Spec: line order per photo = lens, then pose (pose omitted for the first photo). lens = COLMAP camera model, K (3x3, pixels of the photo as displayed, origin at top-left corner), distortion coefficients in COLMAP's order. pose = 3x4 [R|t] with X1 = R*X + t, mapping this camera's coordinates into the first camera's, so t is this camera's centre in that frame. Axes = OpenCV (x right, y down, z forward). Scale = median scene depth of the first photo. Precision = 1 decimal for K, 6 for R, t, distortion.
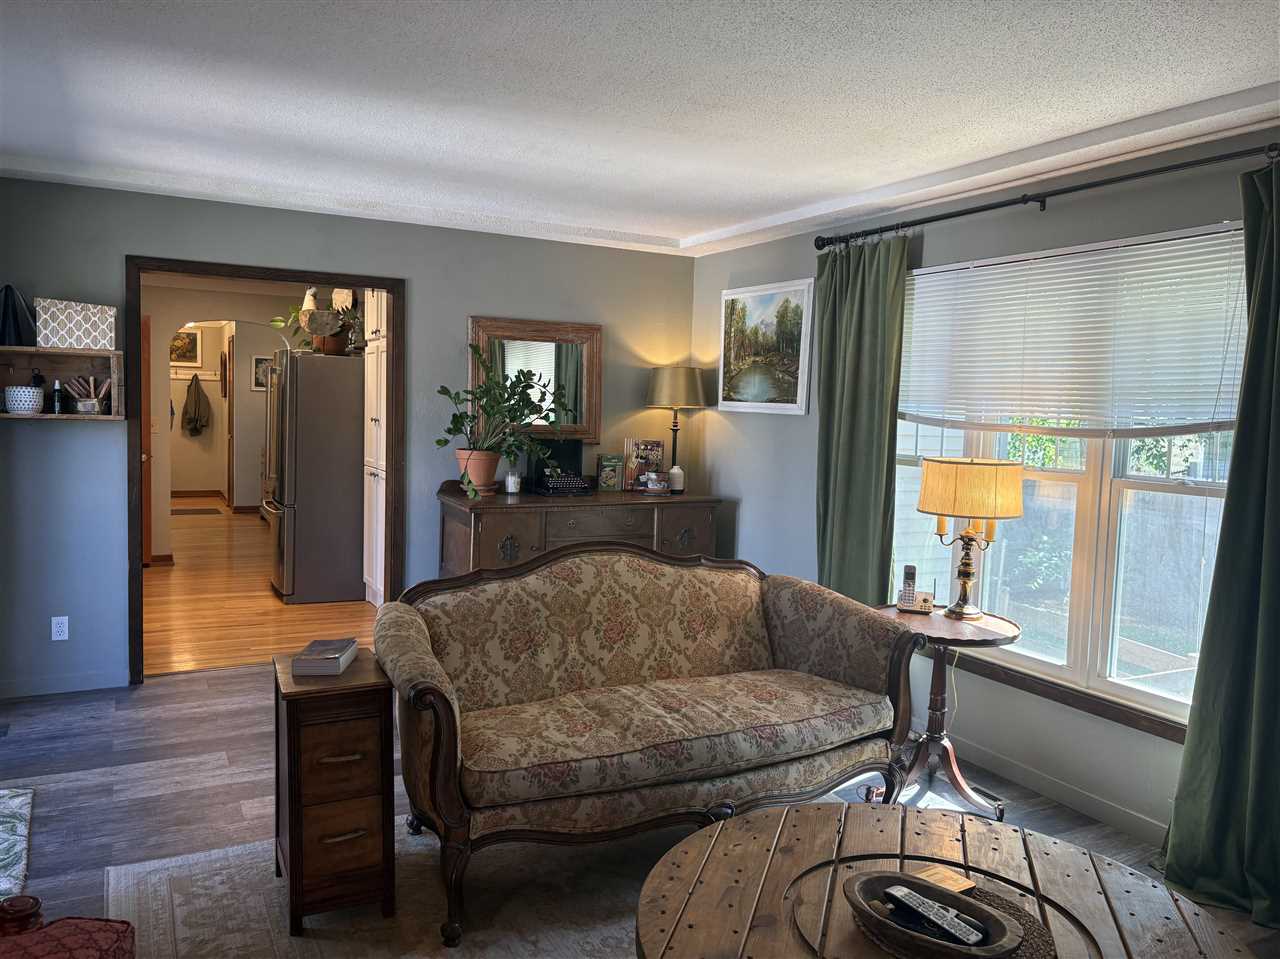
lens RADIAL K [[976.8, 0, 638.6], [0, 976.8, 476.4], [0, 0, 1]] dist [0.054671, -0.067090]
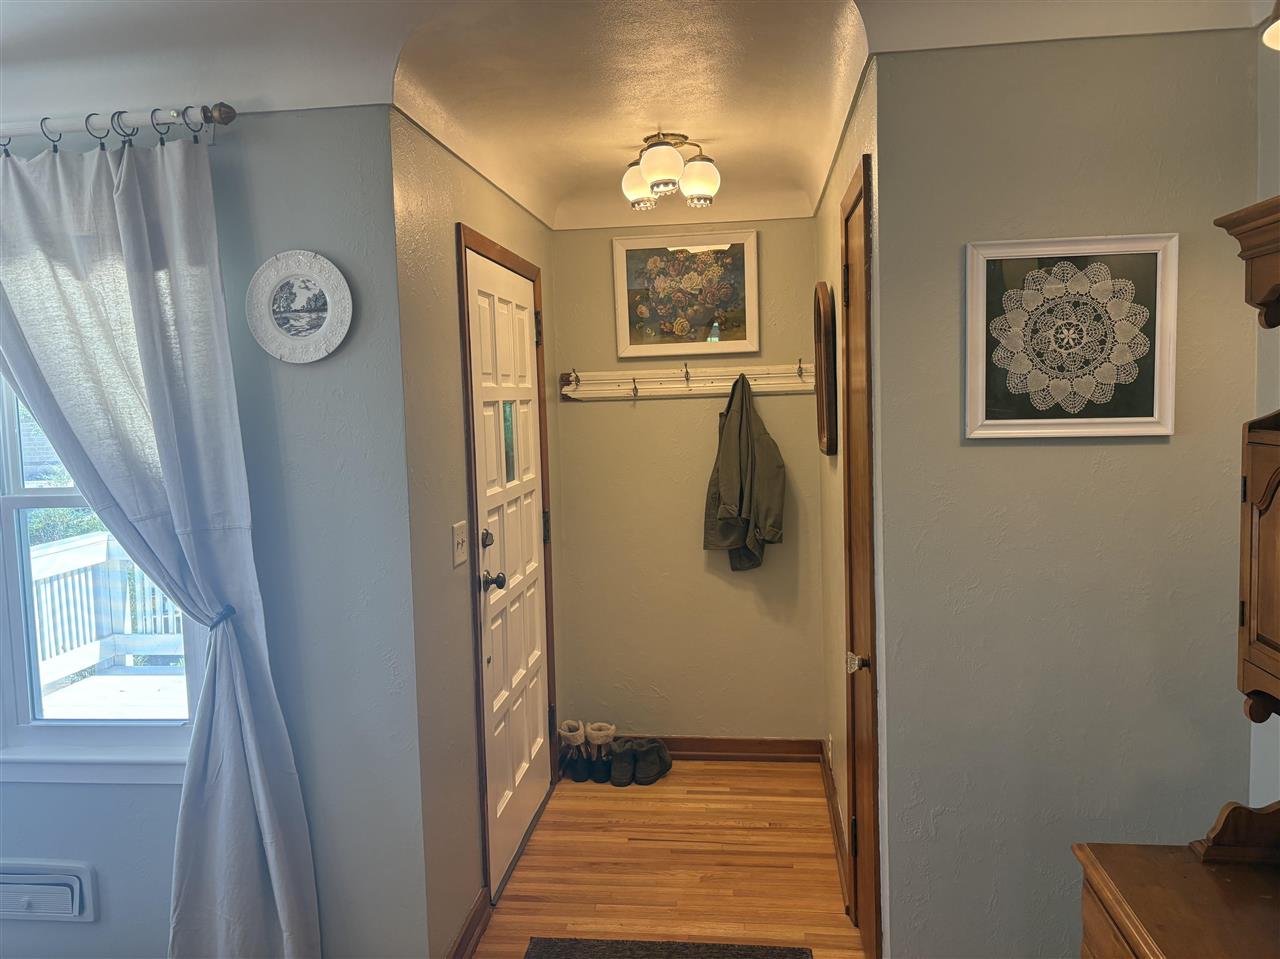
lens RADIAL K [[976.8, 0, 633.0], [0, 976.8, 469.9], [0, 0, 1]] dist [0.054671, -0.067090]
pose [[0.824880, -0.009027, -0.565235, -0.304124], [0.006024, 0.999956, -0.007179, -0.072270], [0.565275, 0.002517, 0.824898, 0.726424]]
